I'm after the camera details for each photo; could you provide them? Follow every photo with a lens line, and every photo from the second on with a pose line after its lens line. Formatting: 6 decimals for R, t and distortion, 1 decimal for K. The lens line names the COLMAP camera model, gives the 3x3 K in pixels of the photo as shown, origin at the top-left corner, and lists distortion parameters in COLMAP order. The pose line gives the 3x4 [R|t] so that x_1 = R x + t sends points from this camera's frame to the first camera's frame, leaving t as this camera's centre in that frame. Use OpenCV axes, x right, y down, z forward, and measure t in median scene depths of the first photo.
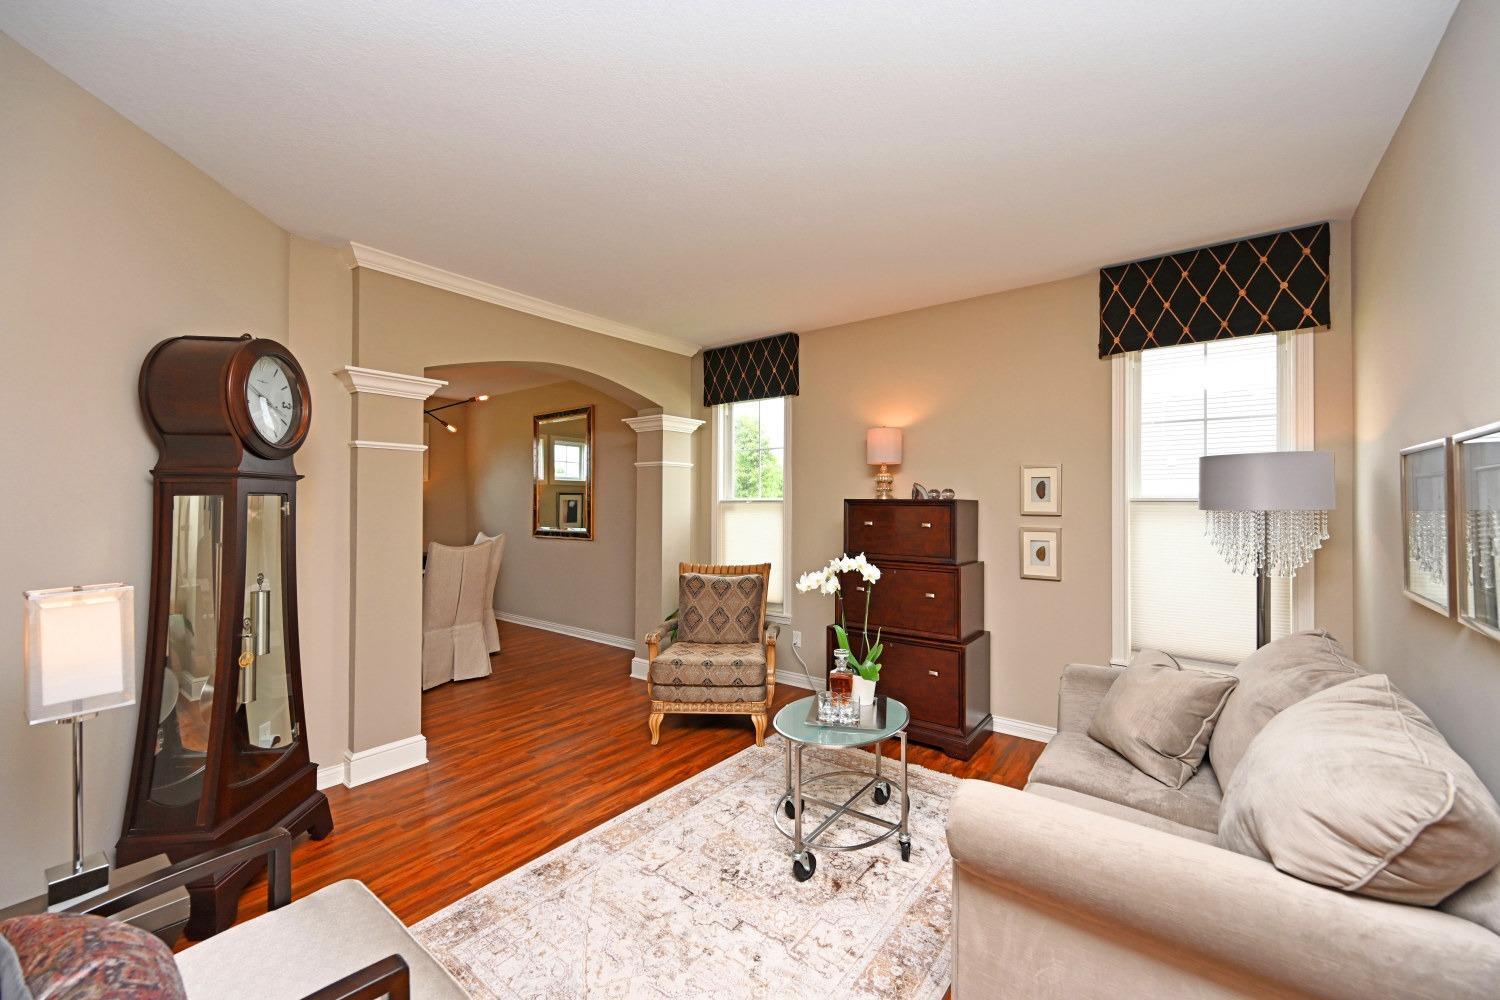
lens RADIAL K [[595.5, 0, 748.2], [0, 595.5, 498.3], [0, 0, 1]] dist [-0.001118, 0.000128]
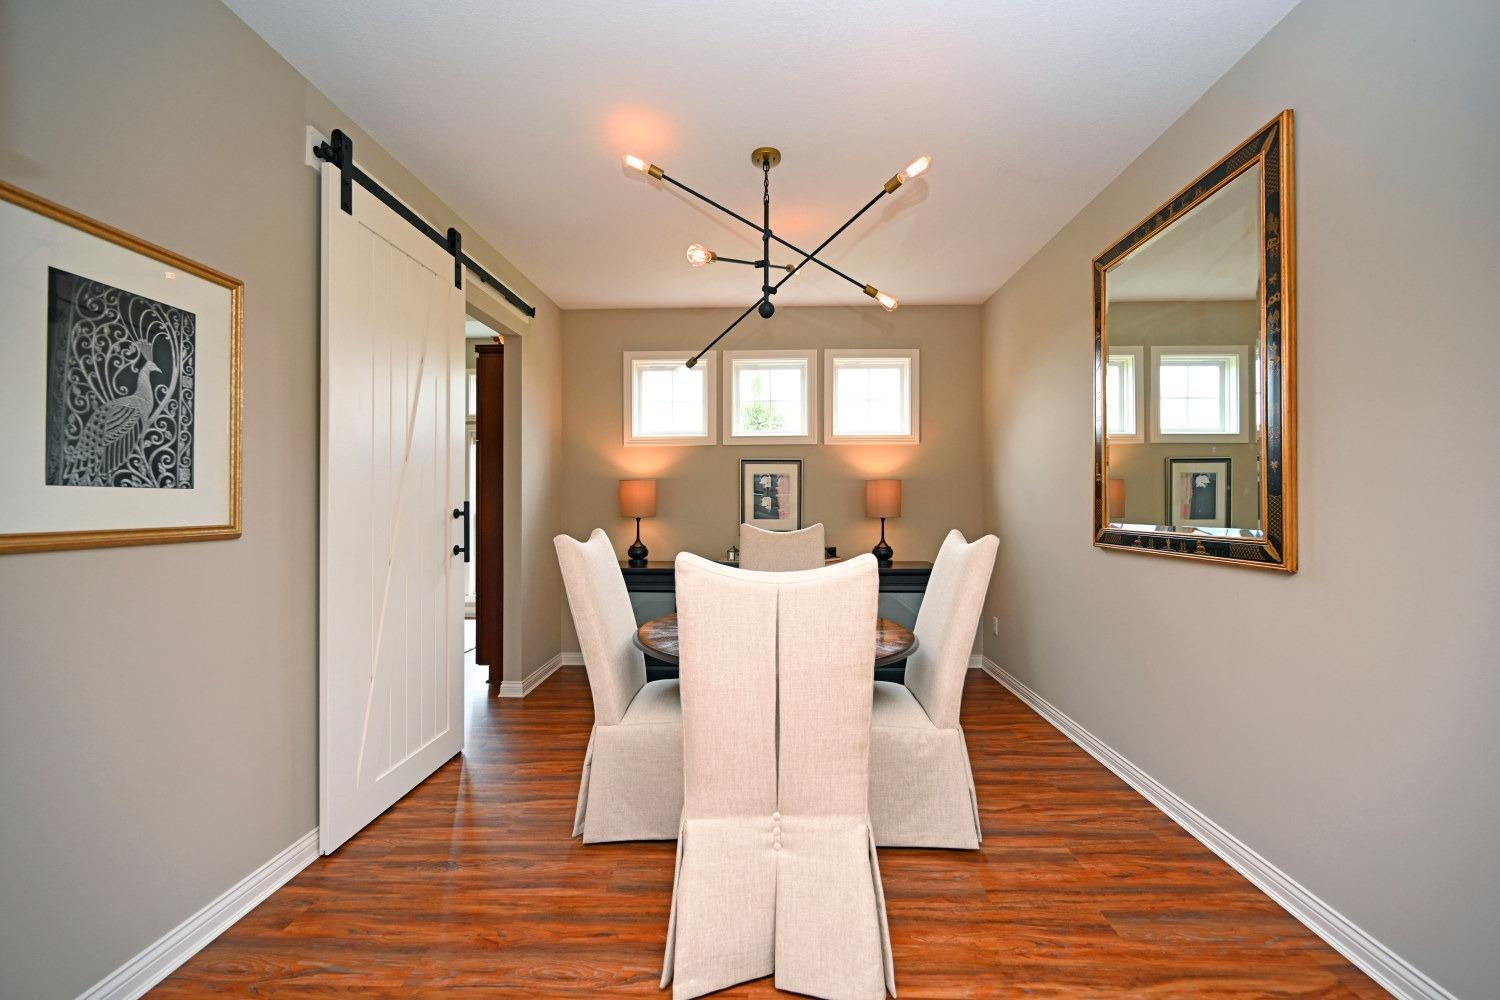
lens RADIAL K [[595.5, 0, 756.0], [0, 595.5, 501.5], [0, 0, 1]] dist [-0.001118, 0.000128]
pose [[0.598605, -0.005464, -0.801026, -0.146539], [0.009200, 0.999958, 0.000054, 0.026934], [0.800992, -0.007402, 0.598630, 0.488395]]
